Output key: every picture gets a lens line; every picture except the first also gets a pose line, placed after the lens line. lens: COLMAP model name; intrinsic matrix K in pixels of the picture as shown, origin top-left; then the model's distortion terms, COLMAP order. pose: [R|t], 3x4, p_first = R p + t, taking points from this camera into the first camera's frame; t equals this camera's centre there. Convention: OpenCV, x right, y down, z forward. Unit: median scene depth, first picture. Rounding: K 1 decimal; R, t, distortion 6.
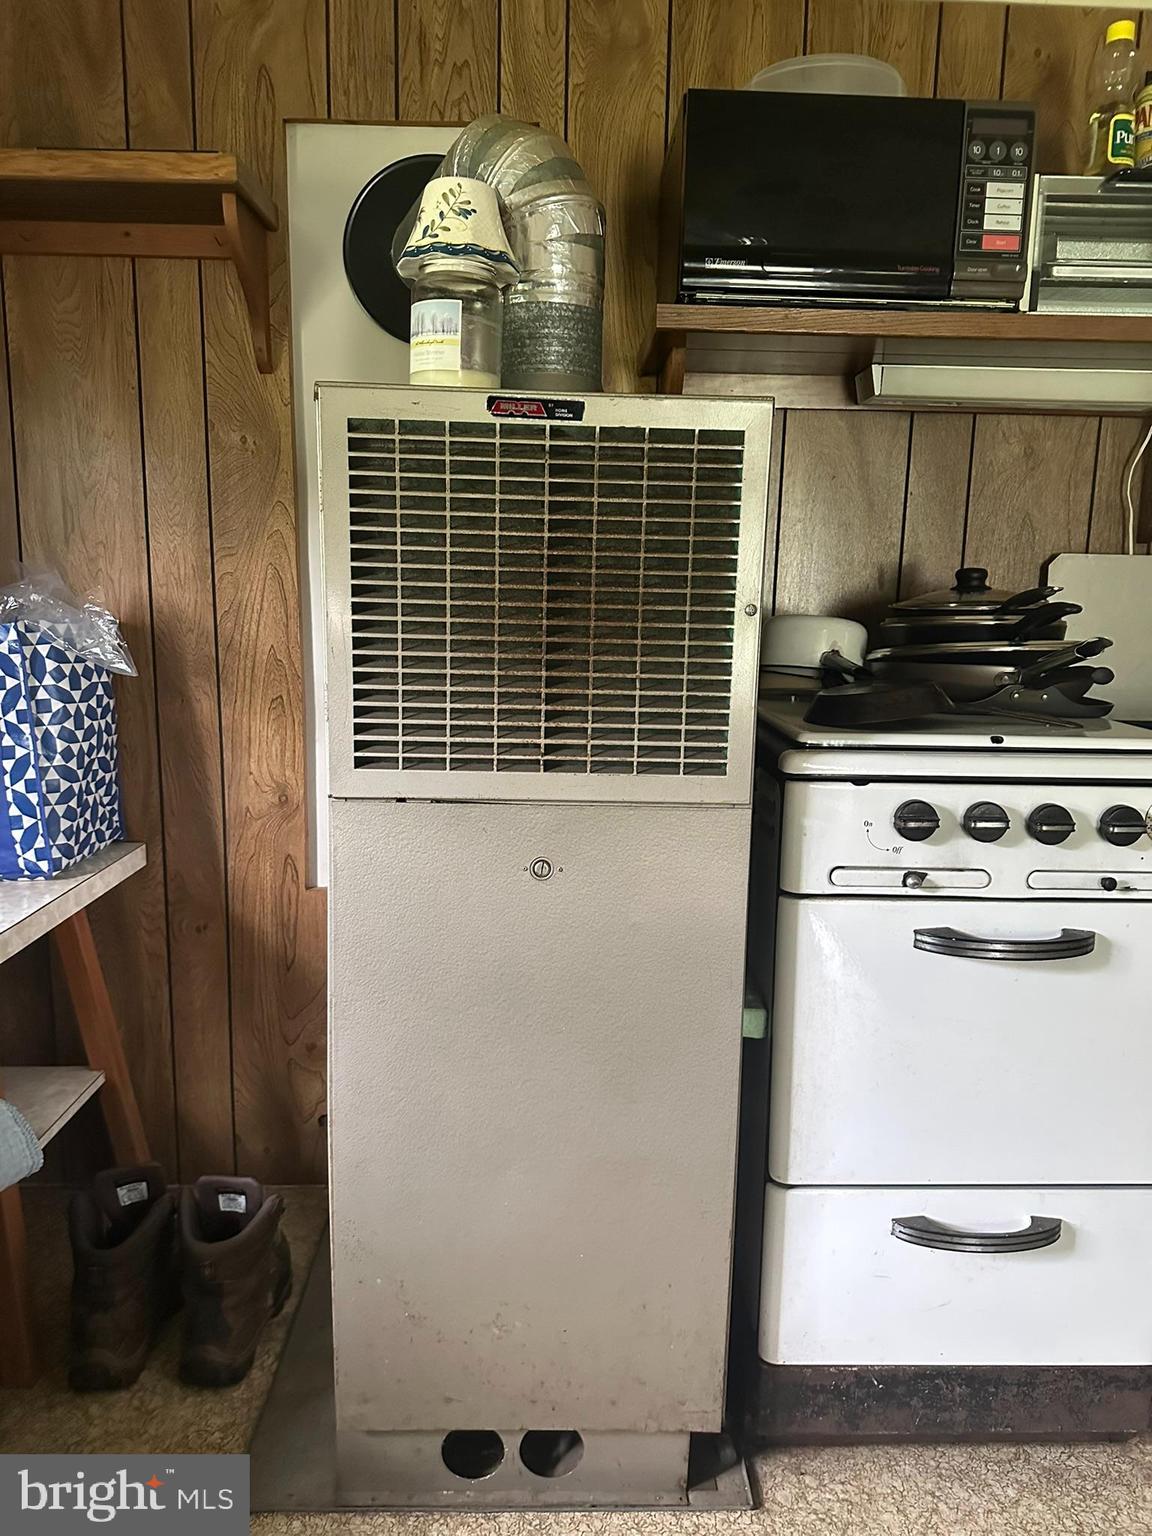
lens RADIAL K [[1026.4, 0, 576.0], [0, 1026.4, 768.0], [0, 0, 1]] dist [0.069964, -0.106826]
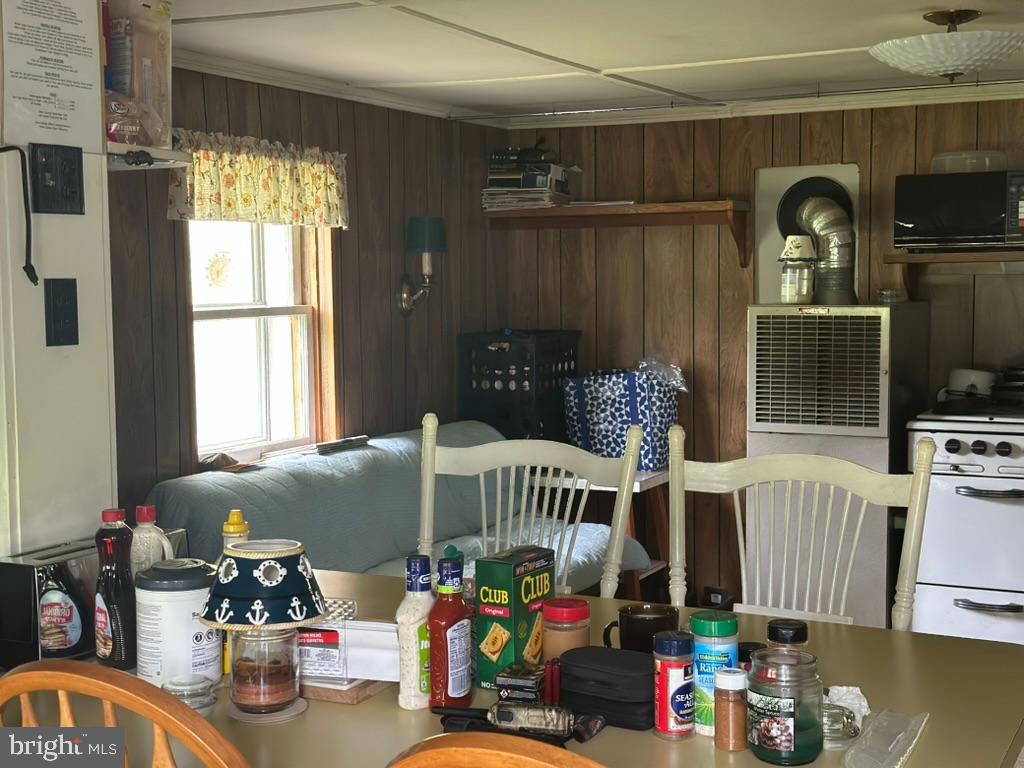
lens RADIAL K [[1452.1, 0, 512.0], [0, 1452.1, 384.0], [0, 0, 1]] dist [0.224539, -0.045150]
pose [[0.882948, 0.007177, -0.469416, 0.885228], [-0.053295, 0.994952, -0.085032, 0.220946], [0.466436, 0.100097, 0.878873, -2.378823]]
